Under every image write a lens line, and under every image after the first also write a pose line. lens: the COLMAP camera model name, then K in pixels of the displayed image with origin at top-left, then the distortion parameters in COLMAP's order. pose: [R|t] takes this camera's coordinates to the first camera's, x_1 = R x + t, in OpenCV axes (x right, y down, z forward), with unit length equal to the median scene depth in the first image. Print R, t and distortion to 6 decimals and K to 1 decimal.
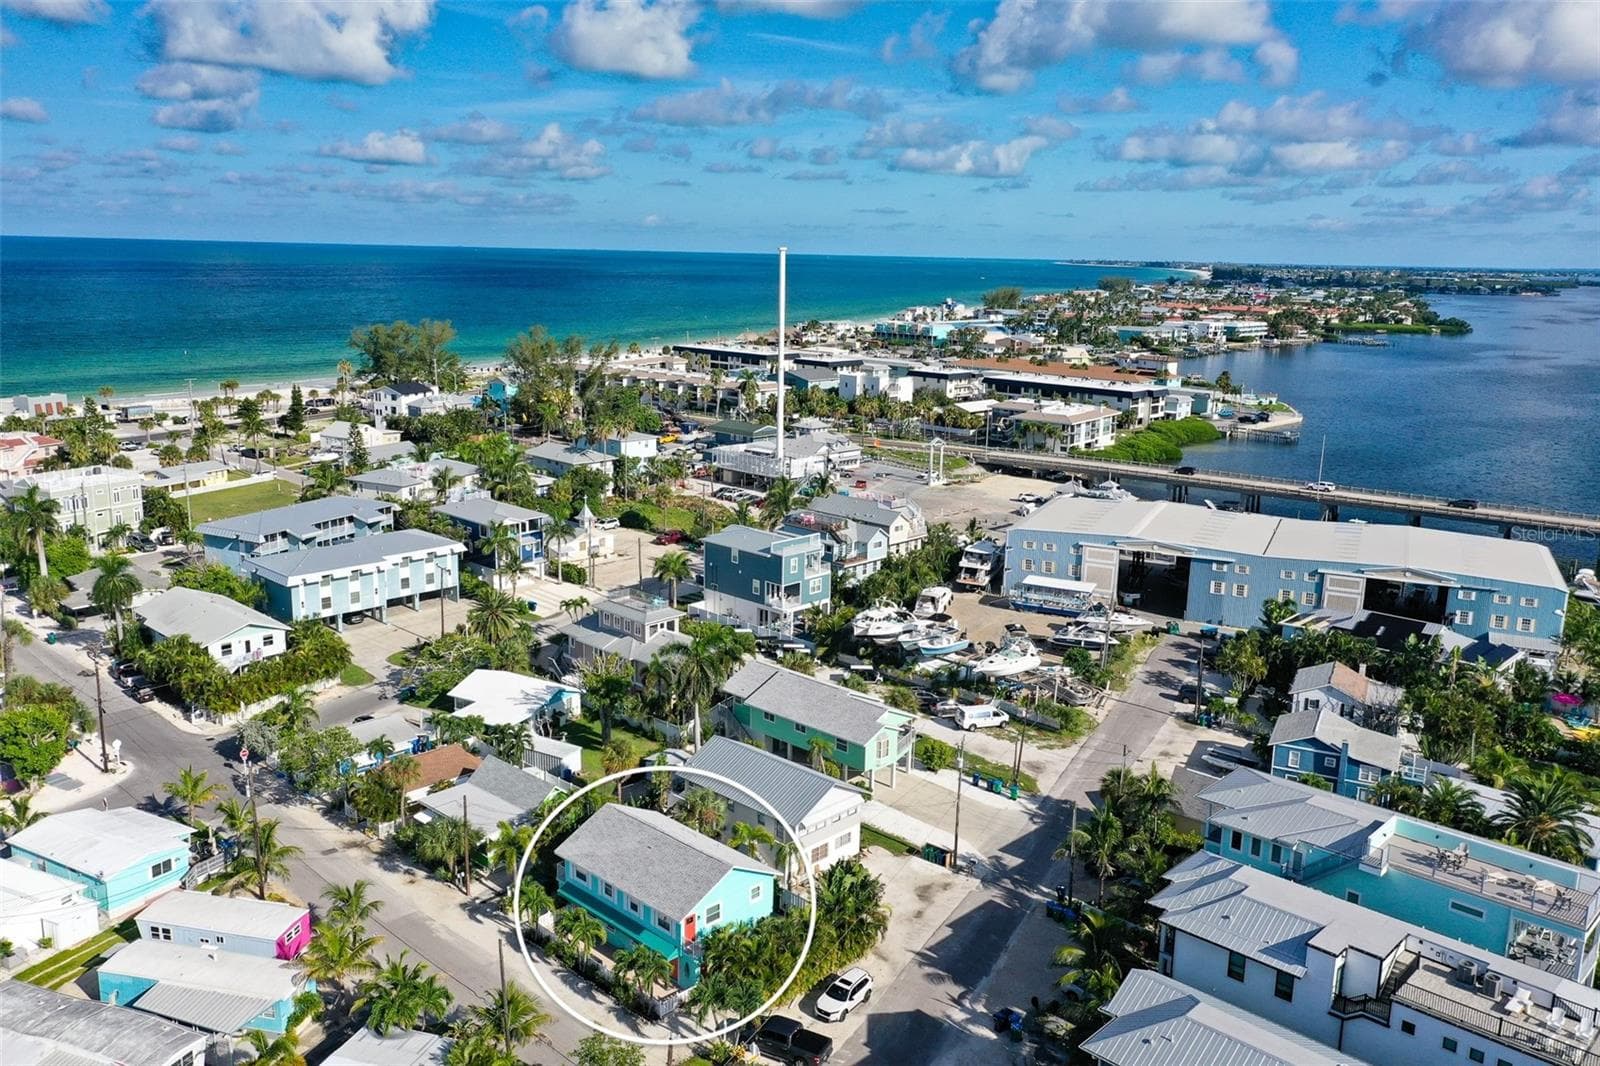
lens RADIAL K [[1271.6, 0, 800.0], [0, 1271.6, 533.0], [0, 0, 1]] dist [0.004640, -0.001023]
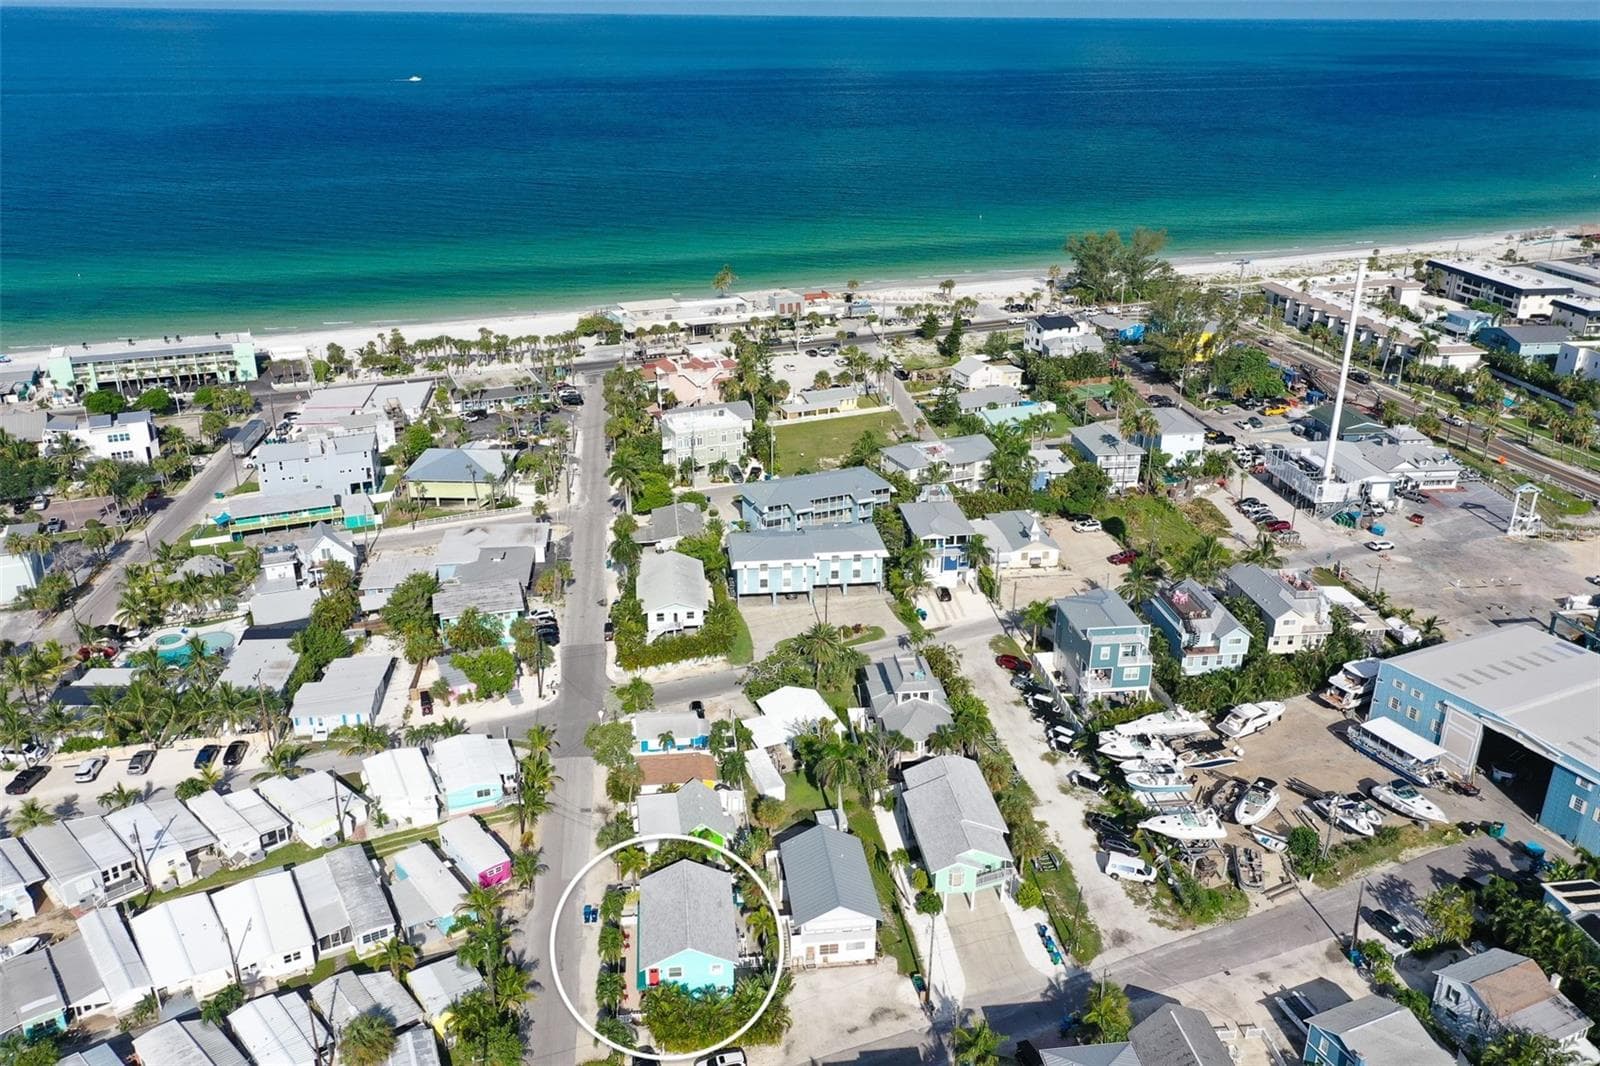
lens RADIAL K [[1271.6, 0, 800.0], [0, 1271.6, 533.0], [0, 0, 1]] dist [0.004640, -0.001023]
pose [[0.772935, 0.225556, -0.593040, 0.392776], [-0.127628, 0.970845, 0.202907, -0.247282], [0.621516, -0.081145, 0.779187, 0.004097]]
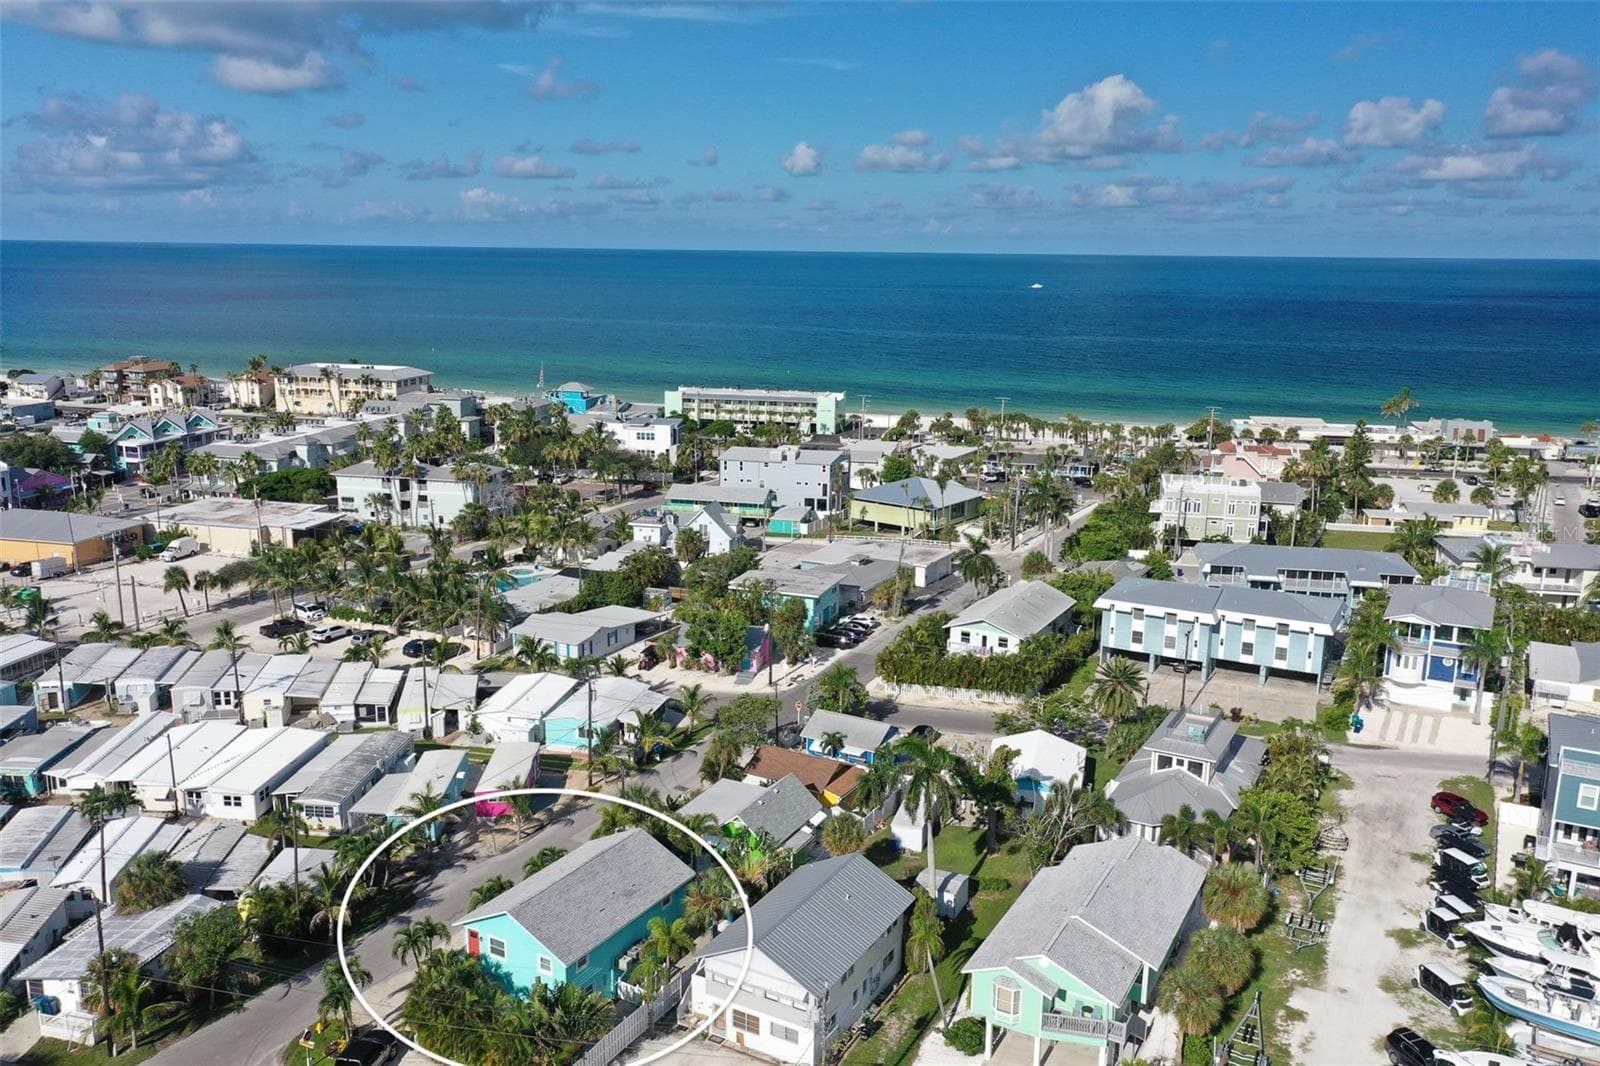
lens RADIAL K [[1271.6, 0, 800.0], [0, 1271.6, 533.0], [0, 0, 1]] dist [0.004640, -0.001023]
pose [[0.245184, 0.190355, -0.950605, 0.418390], [-0.213246, 0.967109, 0.138659, -0.090663], [0.945733, 0.168716, 0.277713, 0.451364]]
